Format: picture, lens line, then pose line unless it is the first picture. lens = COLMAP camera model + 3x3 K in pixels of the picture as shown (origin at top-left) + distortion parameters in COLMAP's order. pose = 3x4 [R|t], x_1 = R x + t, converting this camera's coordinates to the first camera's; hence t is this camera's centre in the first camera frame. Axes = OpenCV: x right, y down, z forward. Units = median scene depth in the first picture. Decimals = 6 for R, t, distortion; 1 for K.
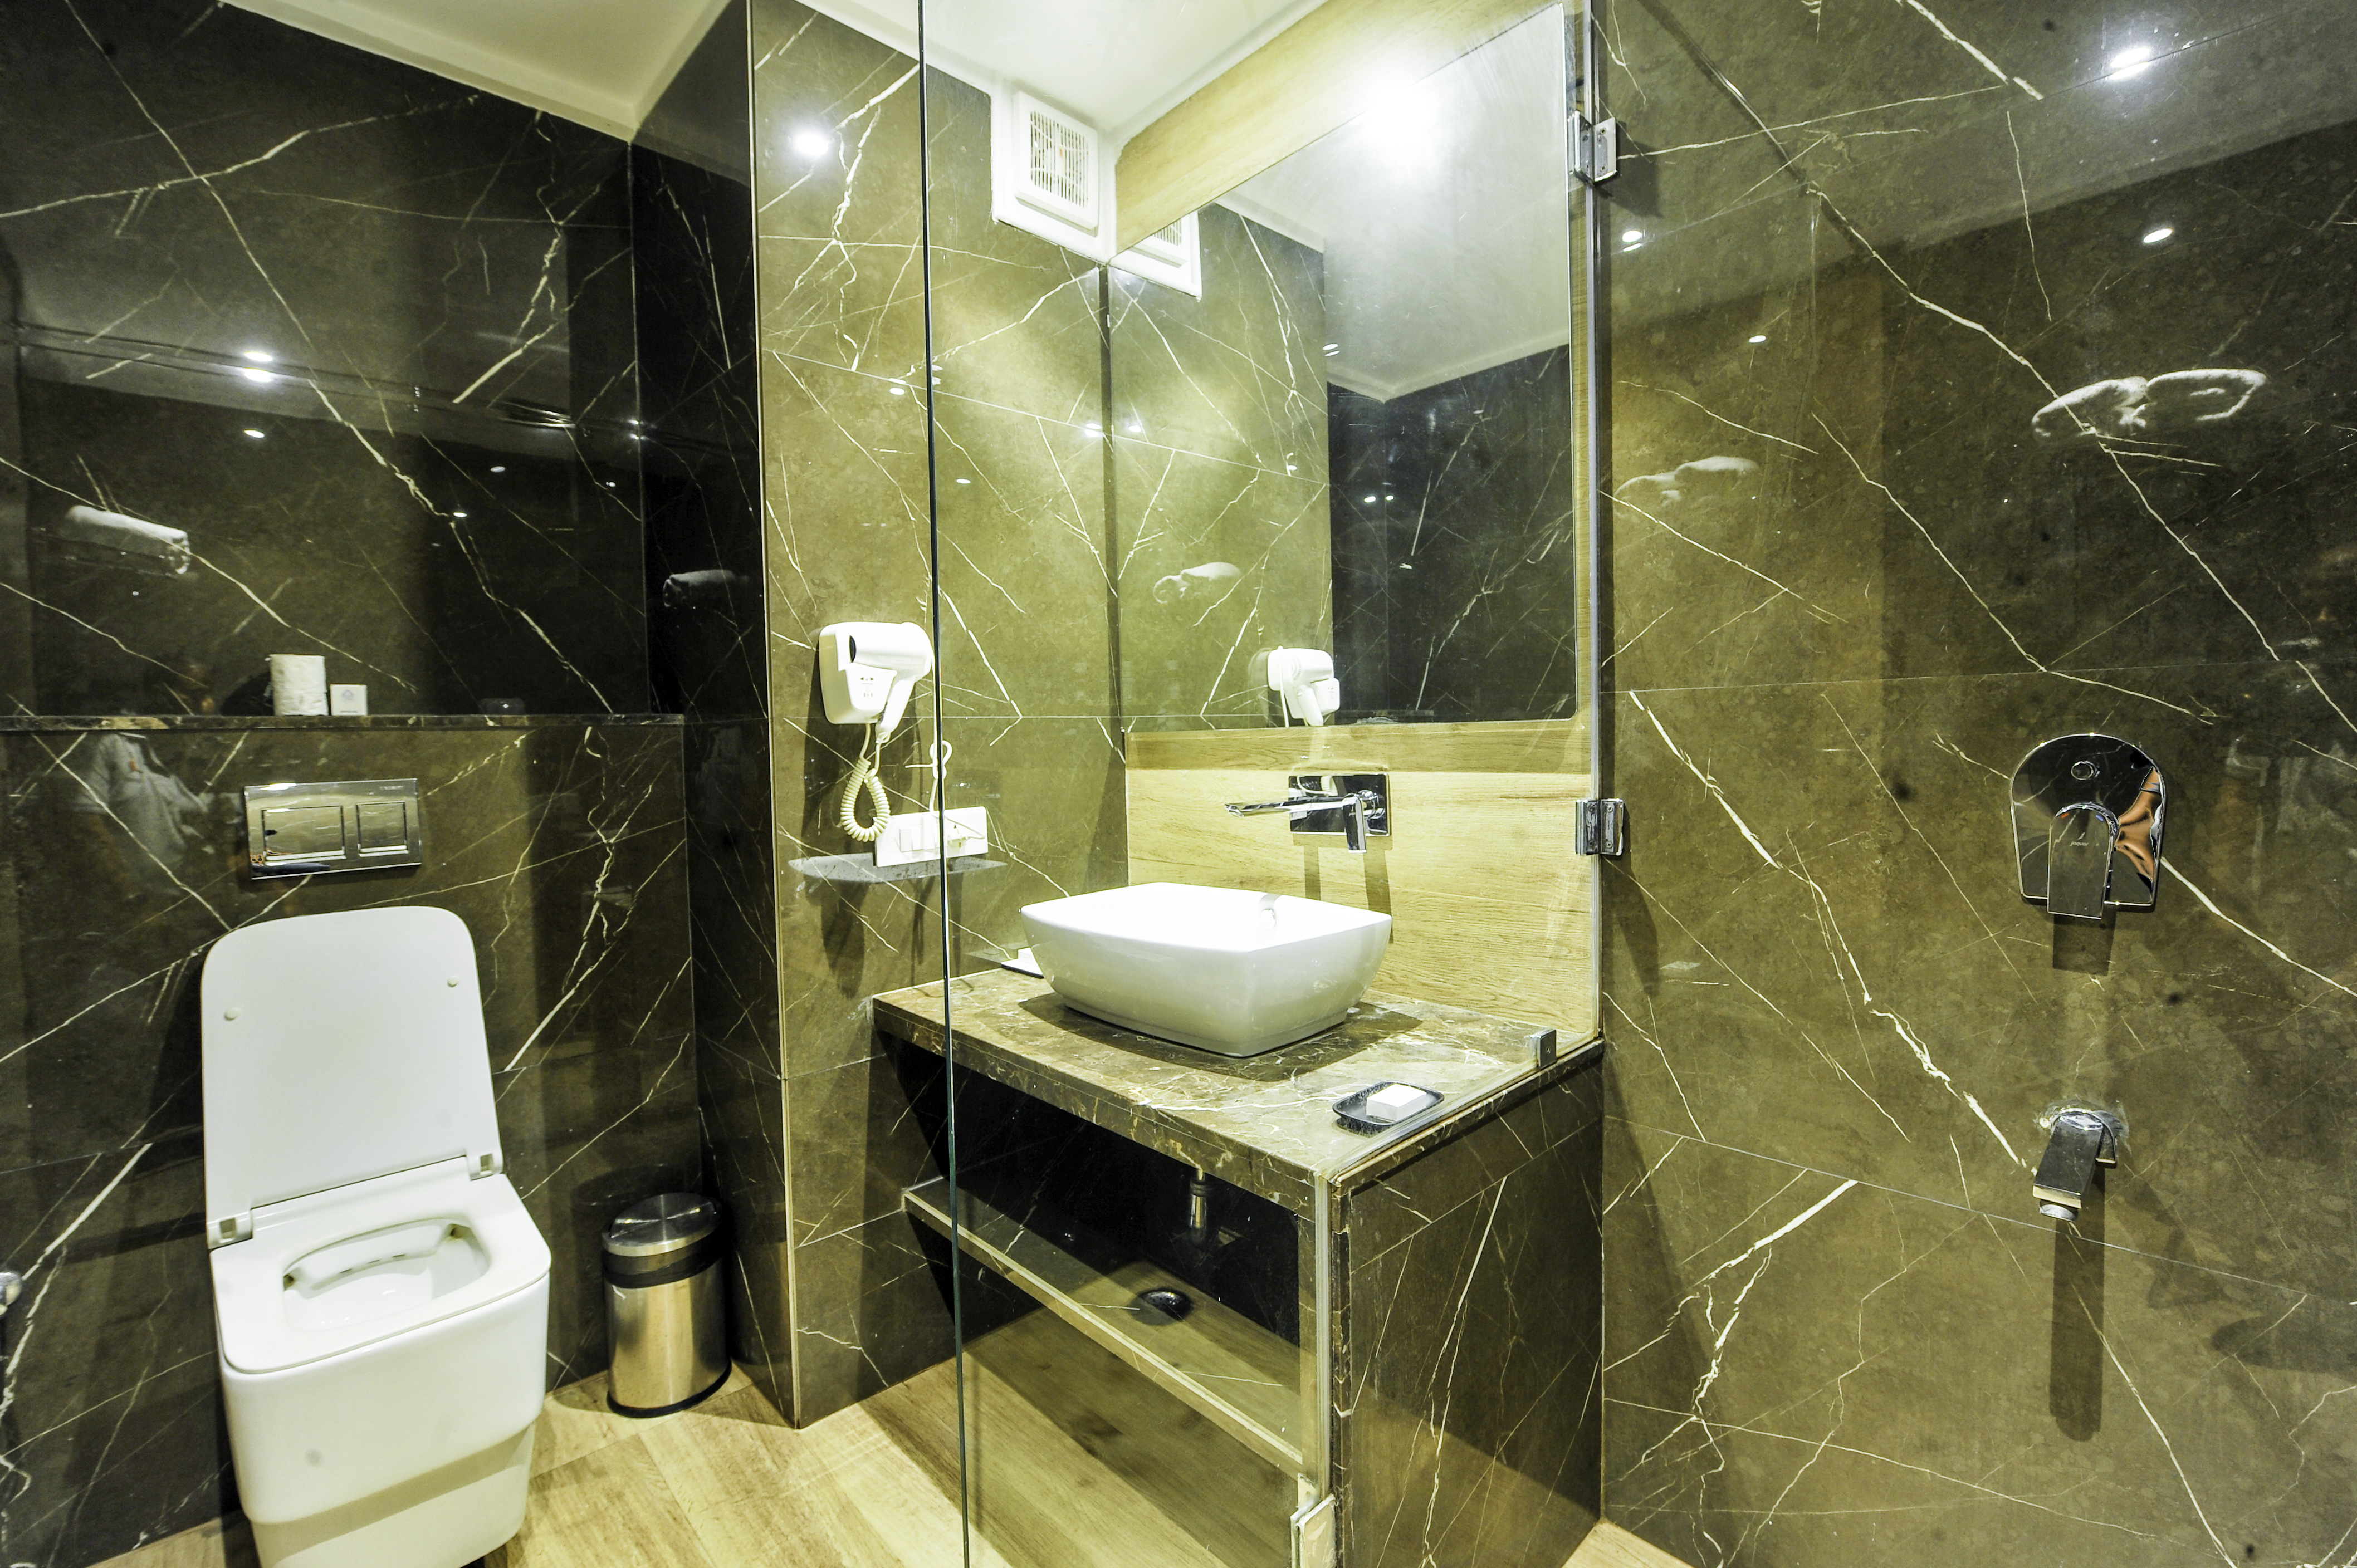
lens RADIAL K [[998.9, 0, 1182.9], [0, 998.9, 768.5], [0, 0, 1]] dist [-0.015802, -0.001531]
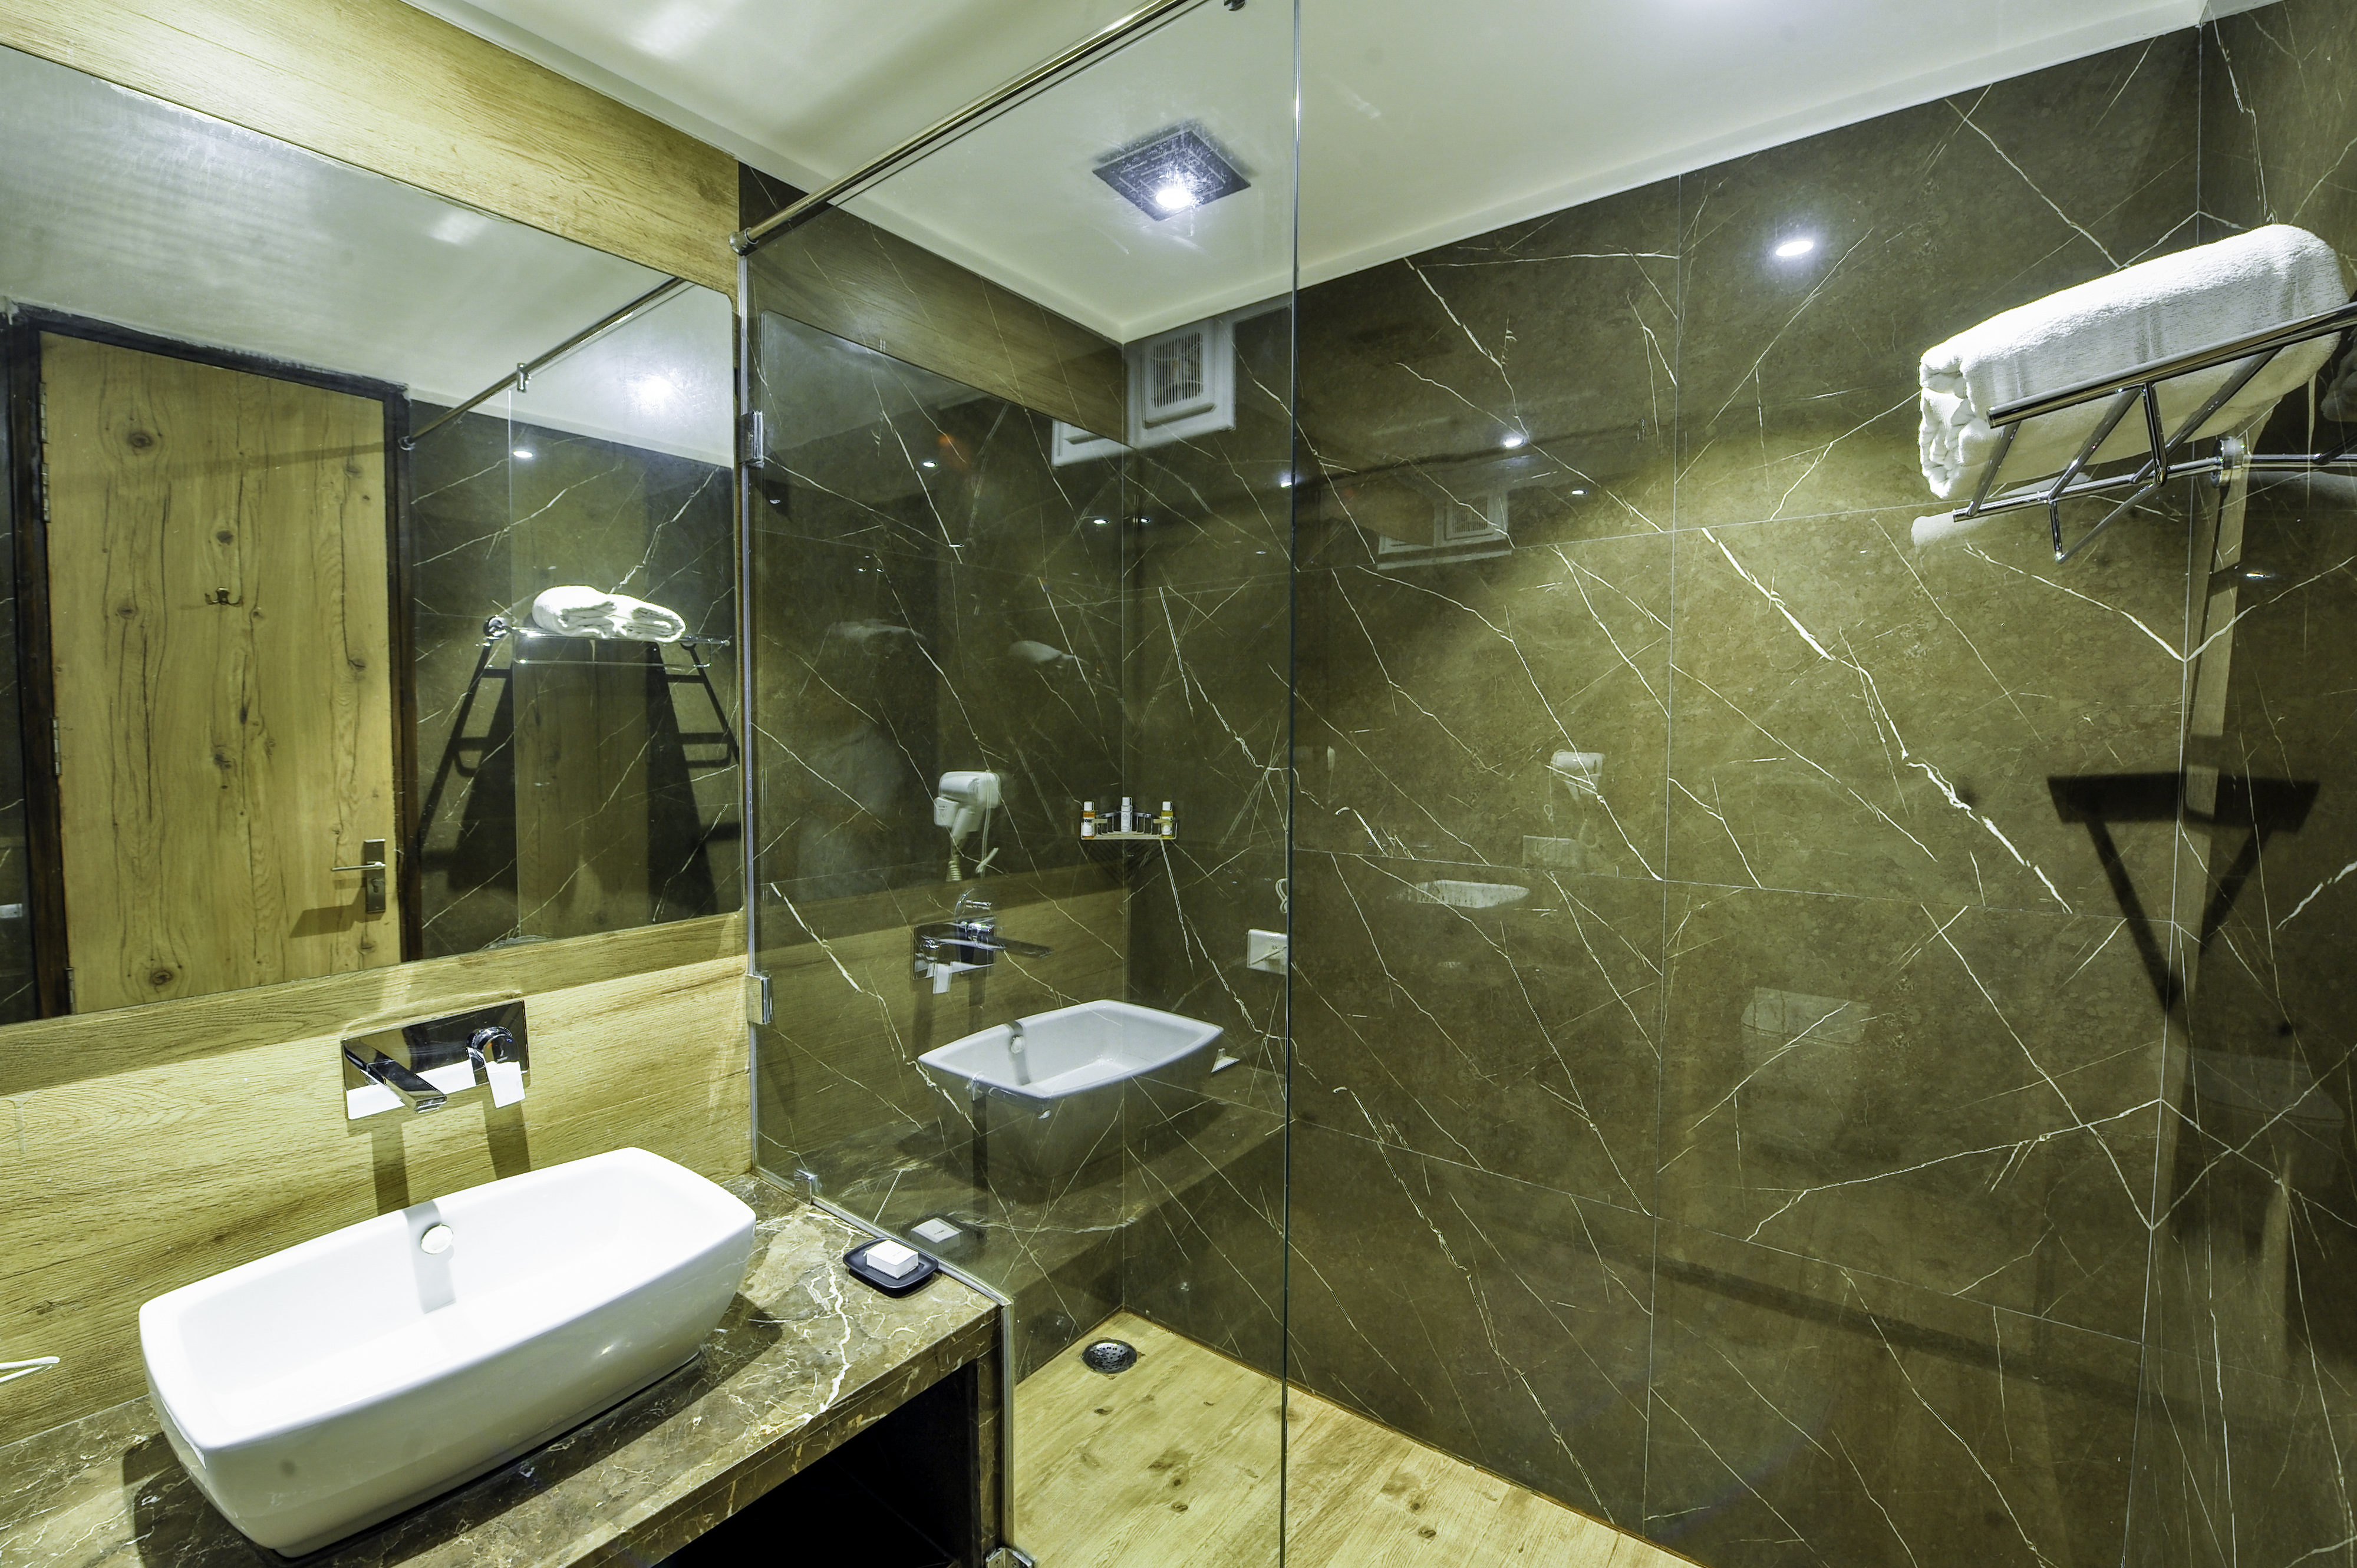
lens RADIAL K [[938.9, 0, 1181.7], [0, 938.9, 766.6], [0, 0, 1]] dist [-0.019355, 0.000222]
pose [[-0.165384, -0.009718, 0.986181, -0.821441], [0.025827, 0.999566, 0.014181, -0.234092], [-0.985891, 0.027815, -0.165062, 0.699657]]
